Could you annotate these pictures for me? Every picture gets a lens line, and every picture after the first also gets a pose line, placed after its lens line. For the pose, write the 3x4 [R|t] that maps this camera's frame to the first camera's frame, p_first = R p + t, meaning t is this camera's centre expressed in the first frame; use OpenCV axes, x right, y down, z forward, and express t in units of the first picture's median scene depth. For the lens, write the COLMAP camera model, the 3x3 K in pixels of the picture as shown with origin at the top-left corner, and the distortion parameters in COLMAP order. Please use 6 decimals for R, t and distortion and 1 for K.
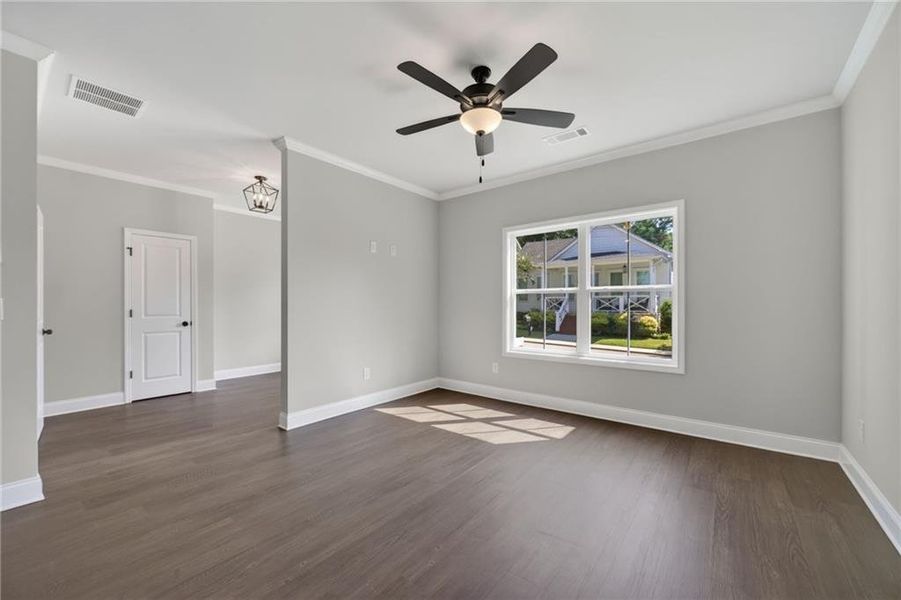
lens RADIAL K [[359.9, 0, 450.4], [0, 359.9, 304.2], [0, 0, 1]] dist [0.001773, 0.000236]
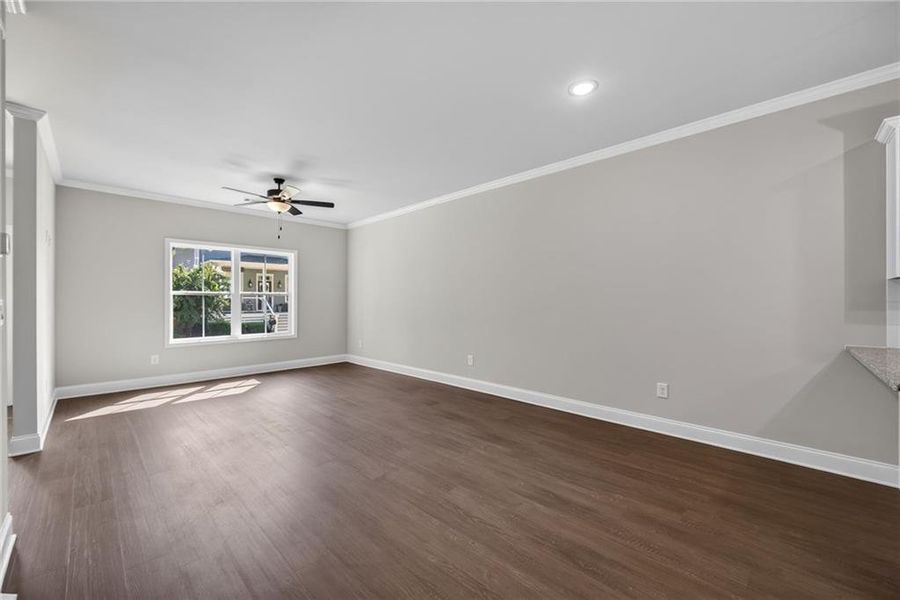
lens RADIAL K [[359.5, 0, 449.9], [0, 359.5, 304.2], [0, 0, 1]] dist [0.001773, 0.000236]
pose [[0.122462, -0.005716, 0.992457, -1.063284], [0.000087, 0.999983, 0.005748, -0.004584], [-0.992473, -0.000617, 0.122460, -0.074156]]
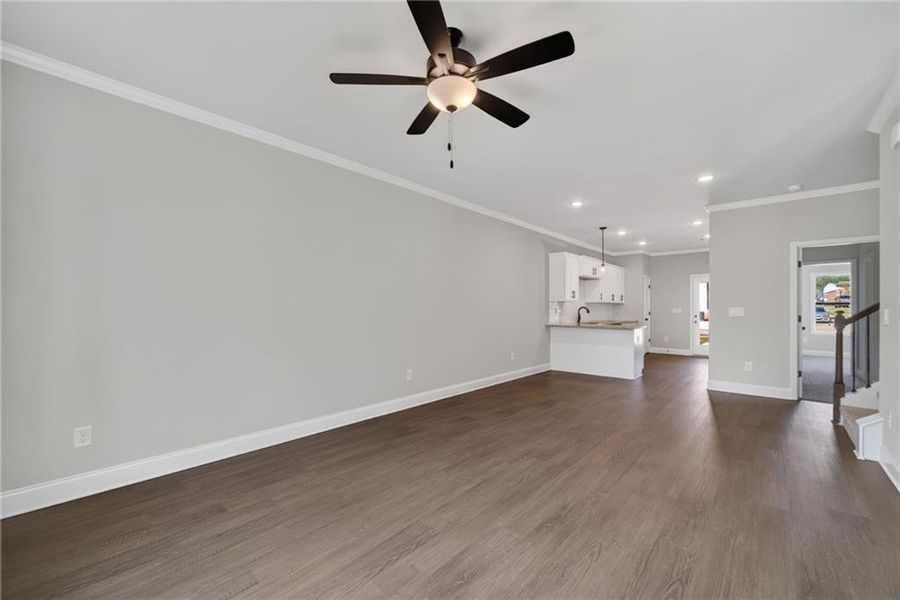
lens RADIAL K [[361.8, 0, 449.6], [0, 361.8, 307.0], [0, 0, 1]] dist [-0.000603, -0.000101]
pose [[-0.997520, -0.000053, 0.070377, 0.018568], [-0.000288, 0.999994, -0.003340, -0.008714], [-0.070377, -0.003352, -0.997515, 1.161727]]
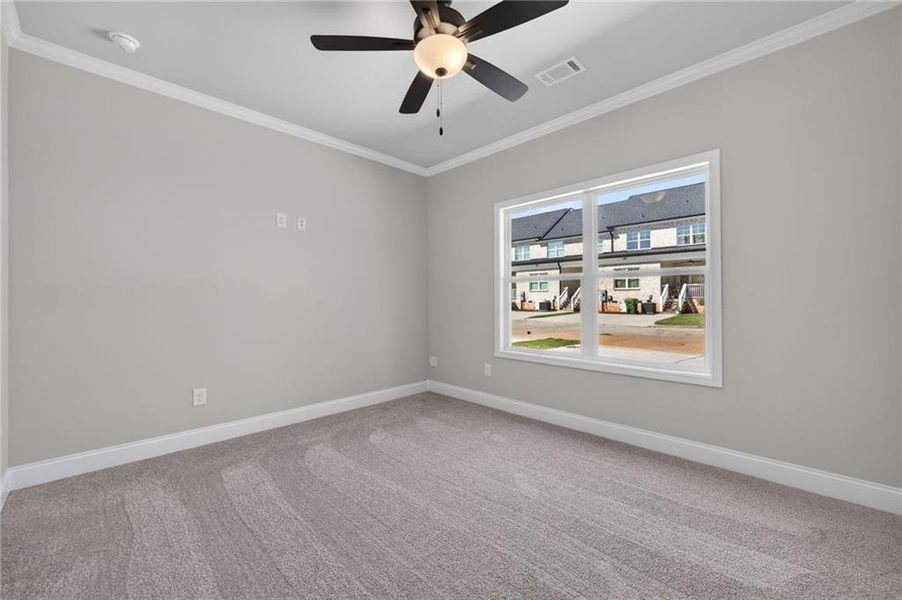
lens RADIAL K [[356.8, 0, 450.3], [0, 356.8, 293.7], [0, 0, 1]] dist [-0.001208, -0.000135]
pose [[0.994189, -0.003355, -0.107597, 0.153336], [0.002923, 0.999987, -0.004171, 0.001359], [0.107610, 0.003832, 0.994186, 0.186472]]
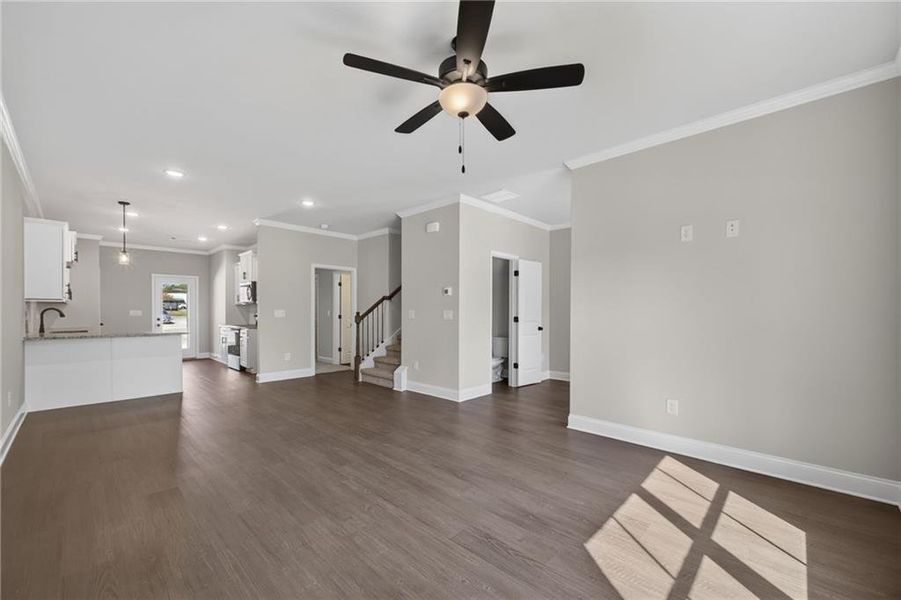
lens RADIAL K [[361.2, 0, 451.5], [0, 361.2, 314.2], [0, 0, 1]] dist [-0.000330, -0.000161]
pose [[-0.098617, 0.005802, -0.995109, 0.599198], [-0.001490, 0.999981, 0.005978, -0.002136], [0.995124, 0.002072, -0.098606, 0.669797]]
